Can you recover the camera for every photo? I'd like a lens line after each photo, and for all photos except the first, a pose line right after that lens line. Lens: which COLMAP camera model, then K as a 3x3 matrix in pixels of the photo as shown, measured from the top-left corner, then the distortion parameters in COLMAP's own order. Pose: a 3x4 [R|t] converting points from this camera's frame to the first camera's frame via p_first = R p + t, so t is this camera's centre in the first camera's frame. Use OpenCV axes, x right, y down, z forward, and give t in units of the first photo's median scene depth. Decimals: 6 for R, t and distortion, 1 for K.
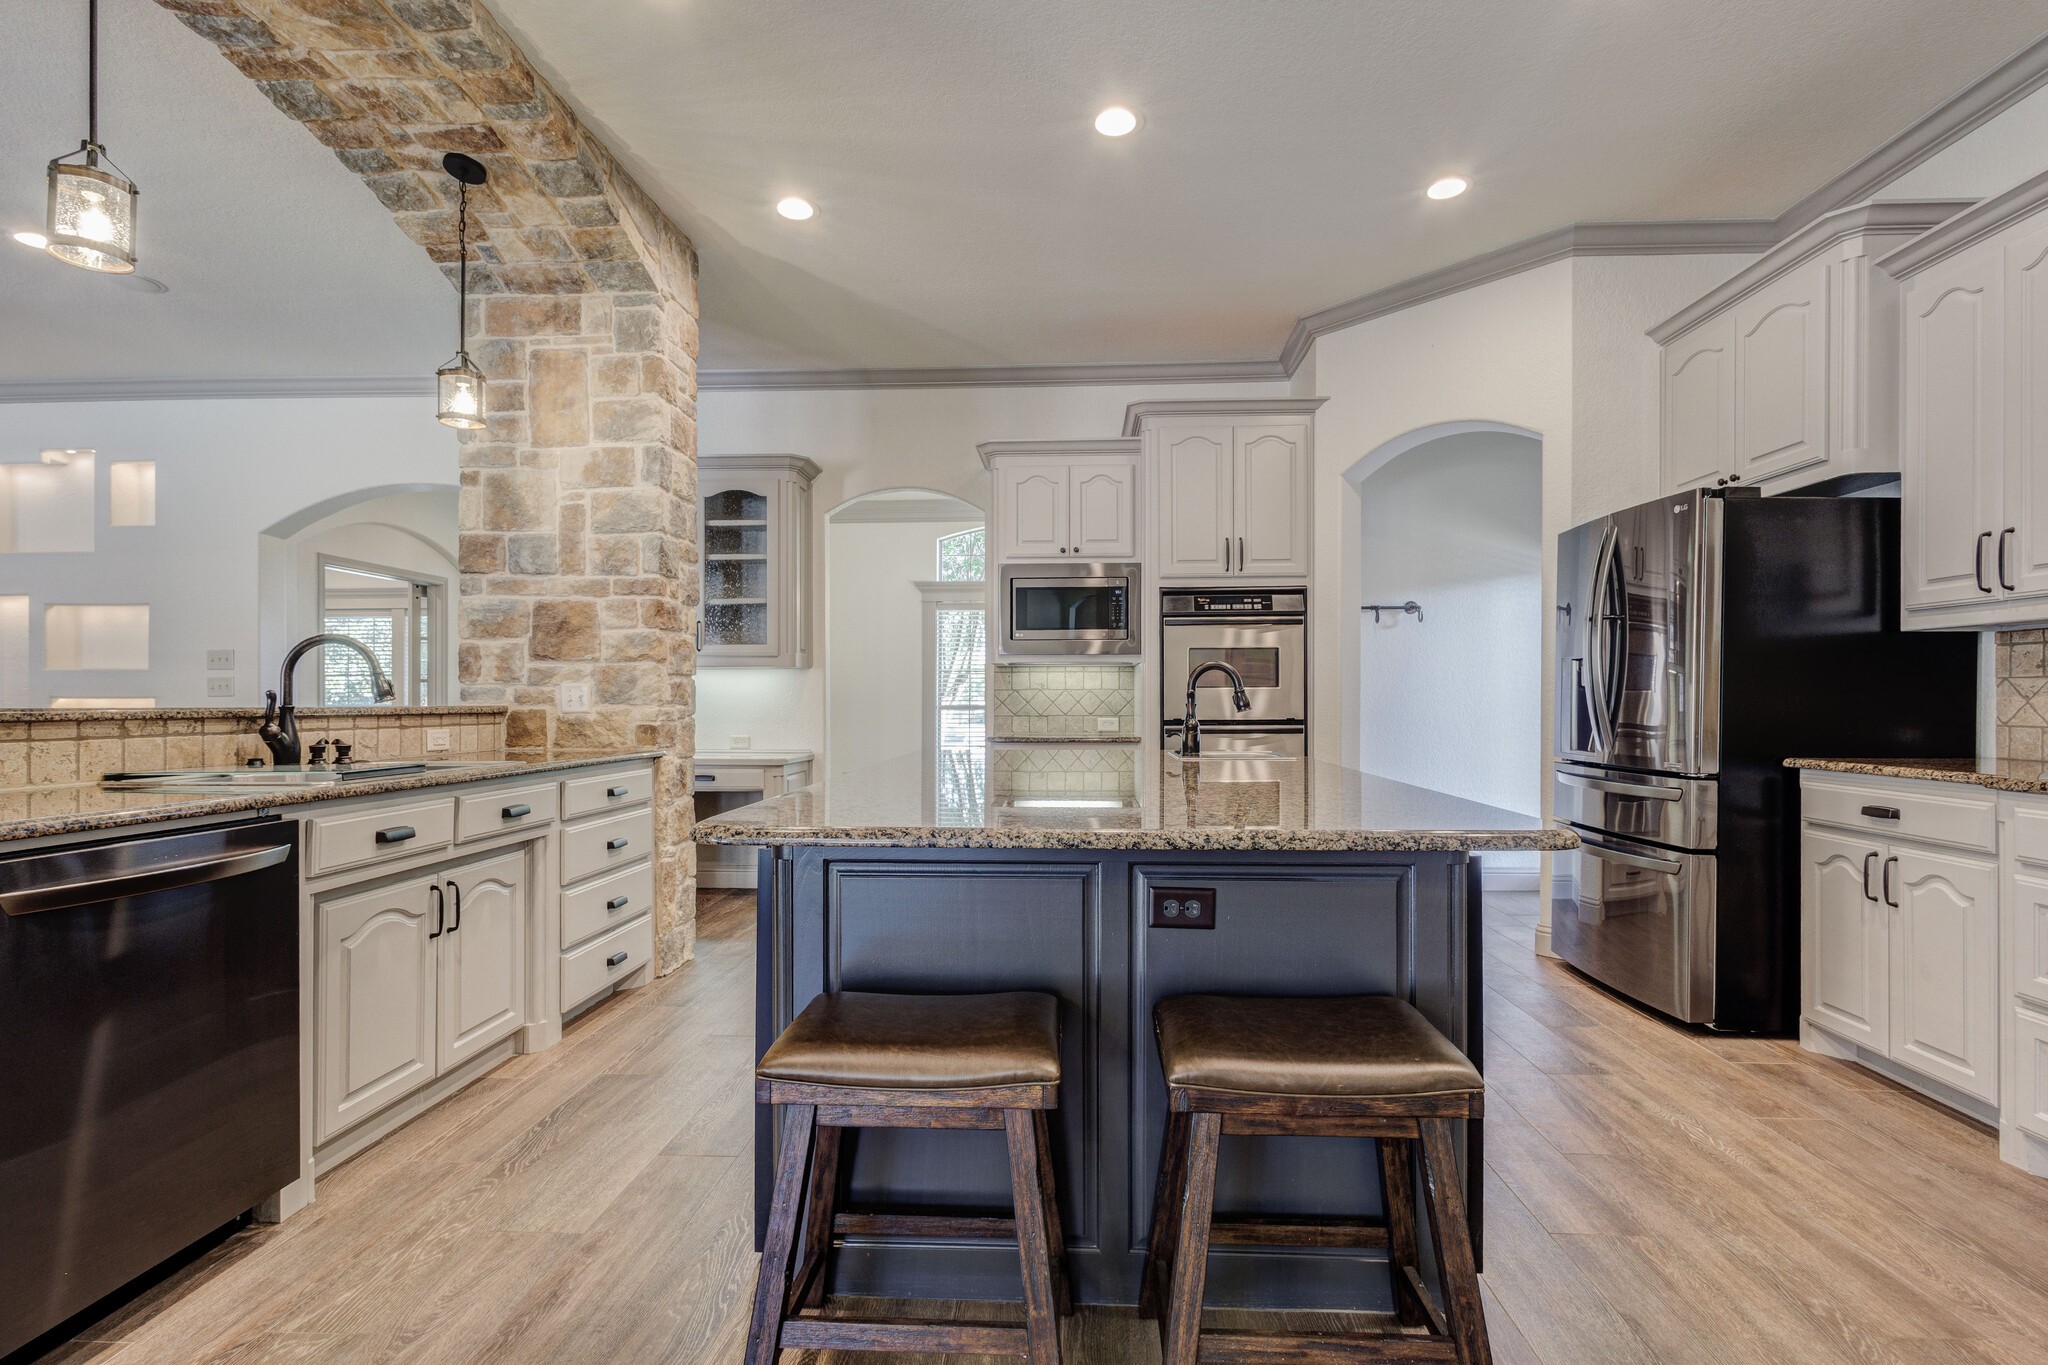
lens RADIAL K [[987.1, 0, 1034.2], [0, 987.1, 701.6], [0, 0, 1]] dist [0.020656, -0.007352]
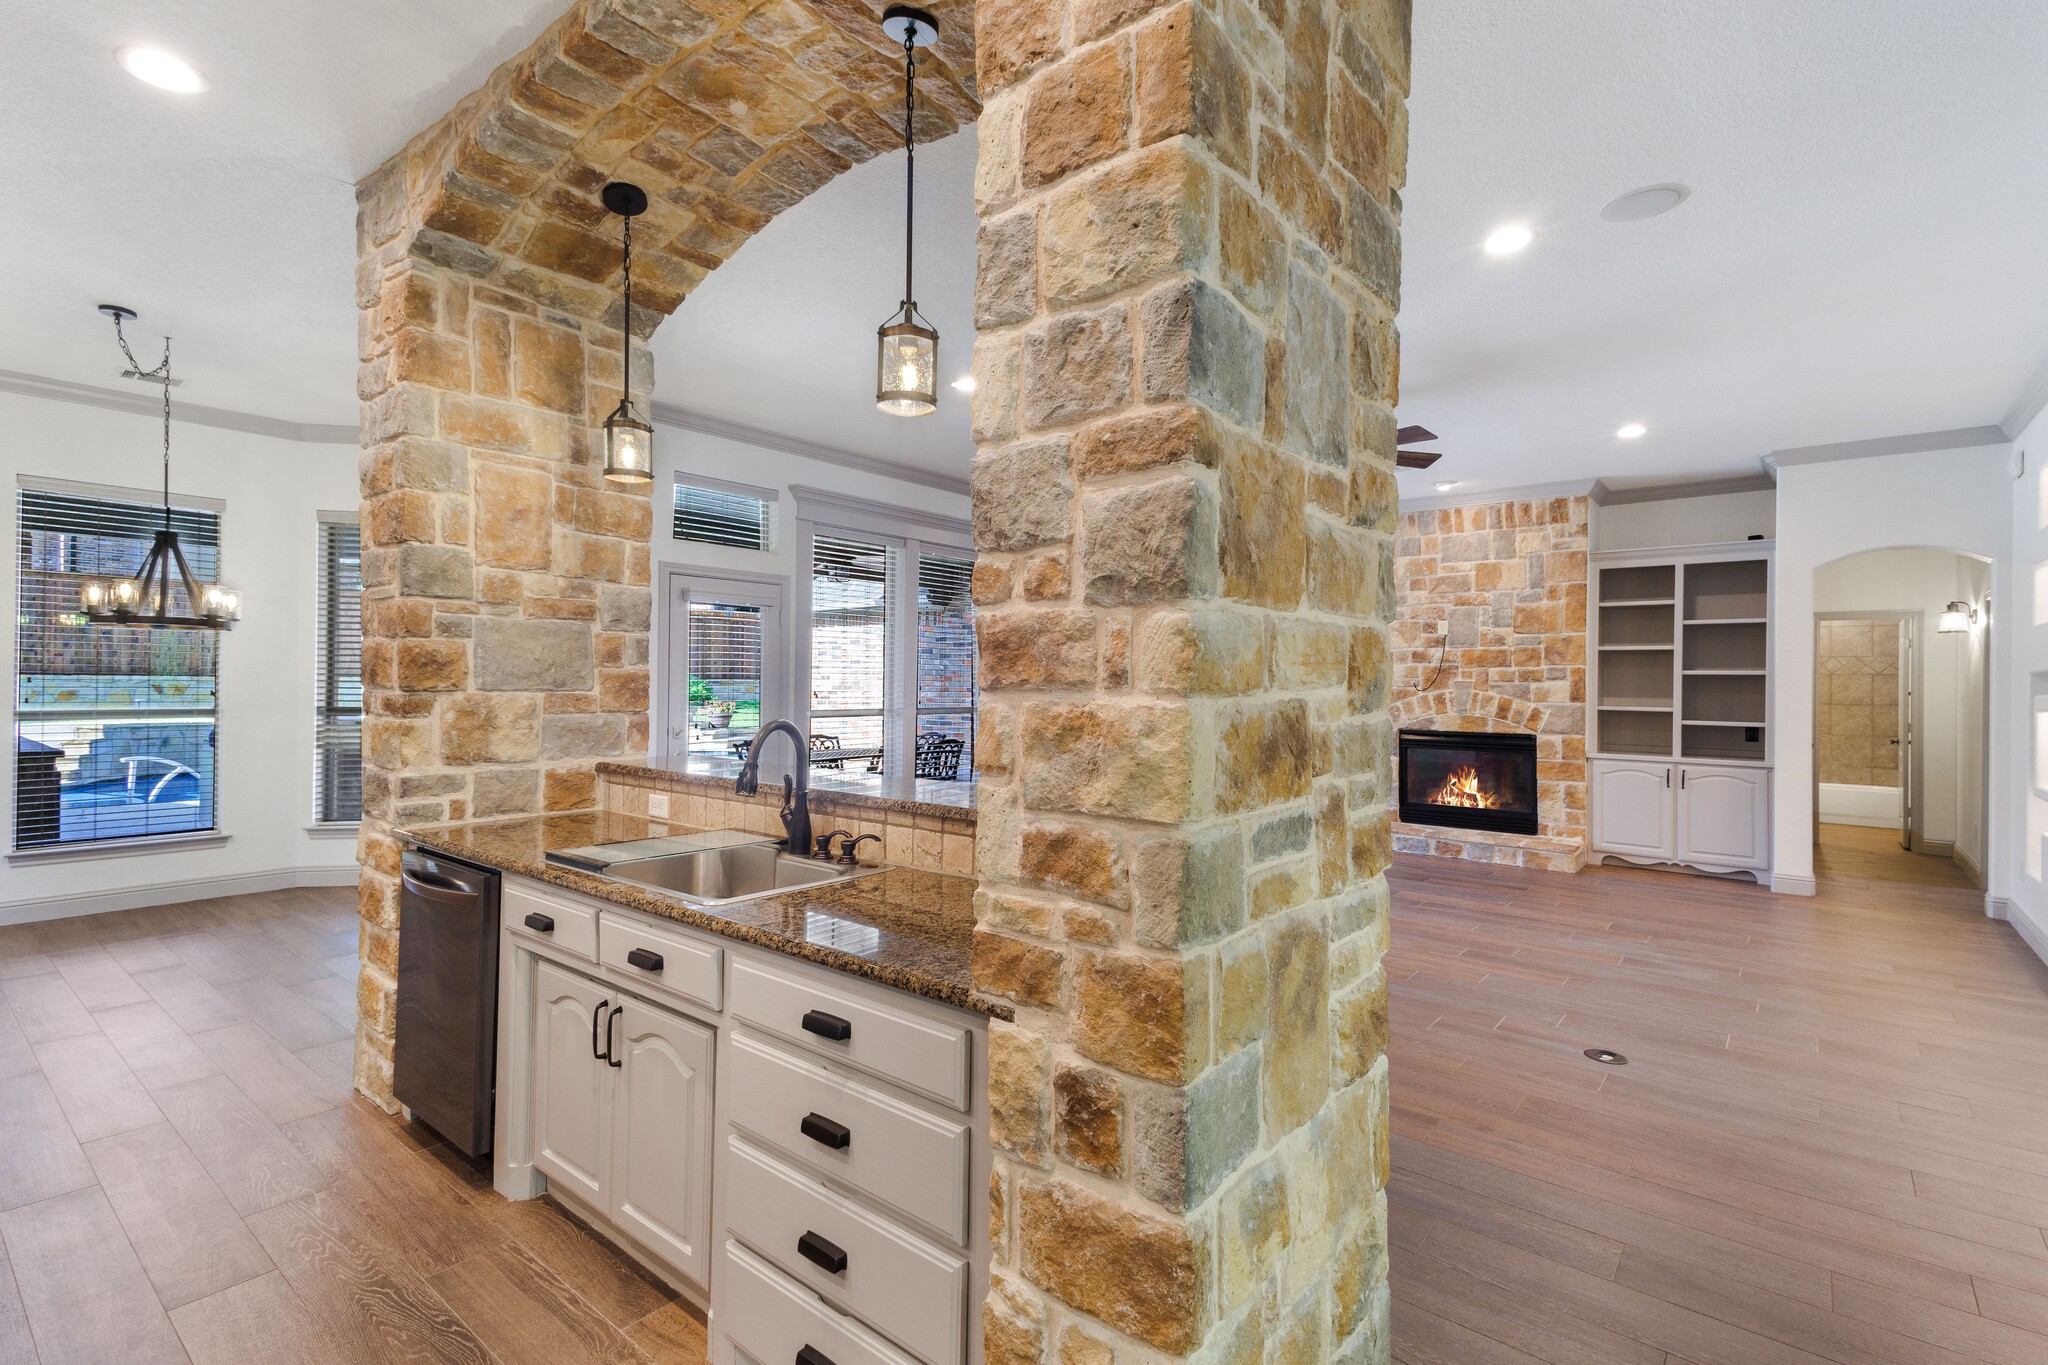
lens RADIAL K [[938.9, 0, 1025.2], [0, 938.9, 679.0], [0, 0, 1]] dist [0.042887, -0.016468]
pose [[-0.589185, -0.006466, -0.807972, -0.102487], [-0.008665, 0.999961, -0.001683, -0.094429], [0.807952, 0.006010, -0.589218, 1.512383]]
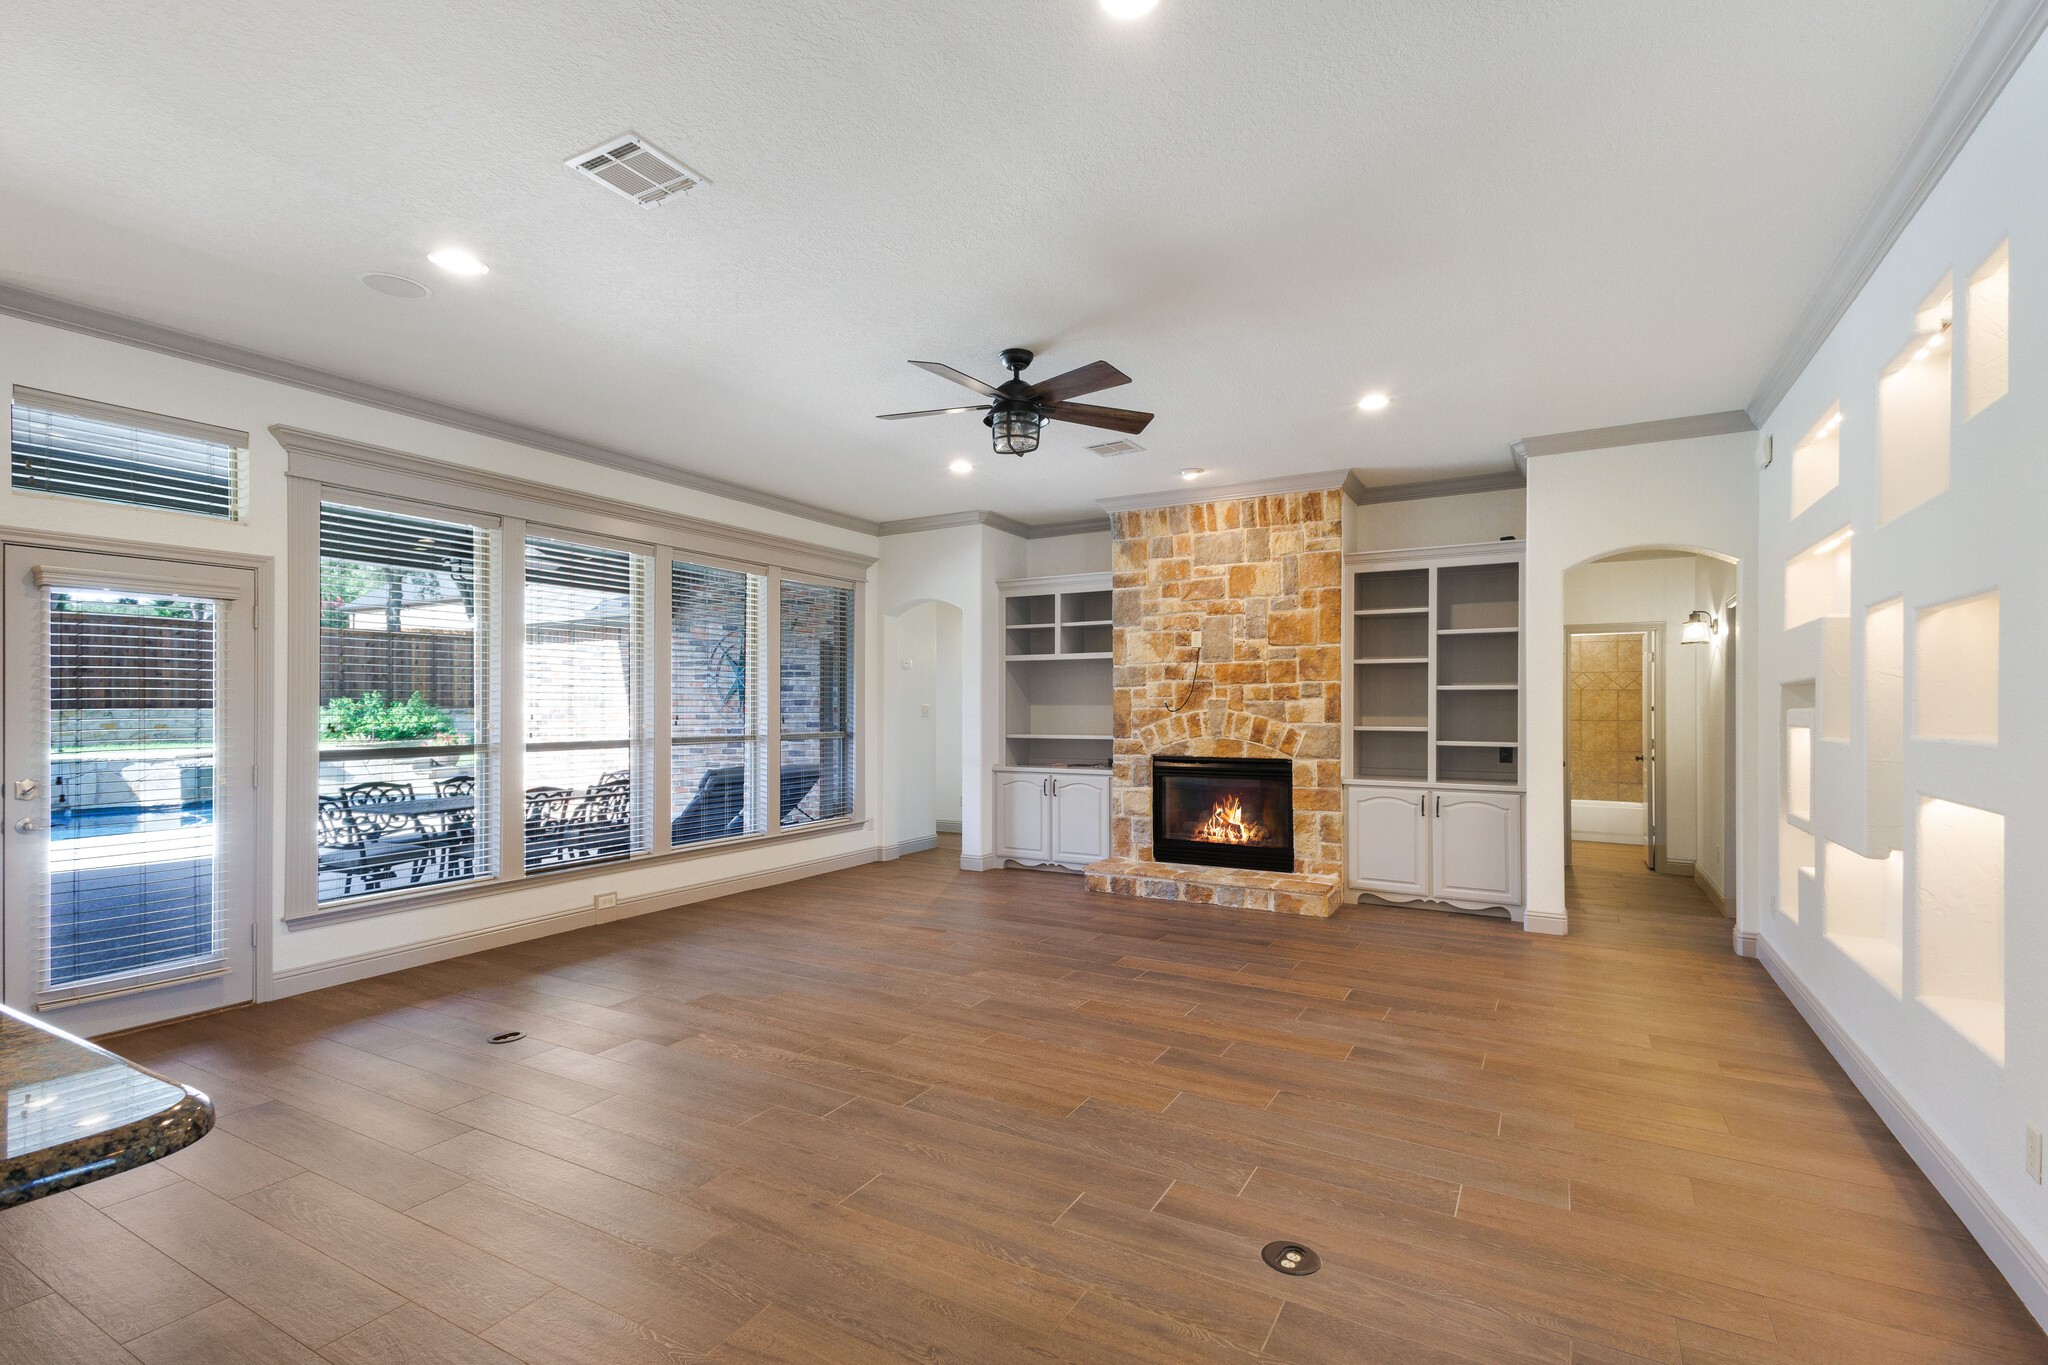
lens RADIAL K [[935.6, 0, 1027.4], [0, 935.6, 706.0], [0, 0, 1]] dist [0.024954, 0.000196]
pose [[-0.446002, 0.001452, -0.895031, -0.665386], [0.001124, 0.999999, 0.001062, -0.091283], [0.895031, -0.000533, -0.446003, 1.550835]]
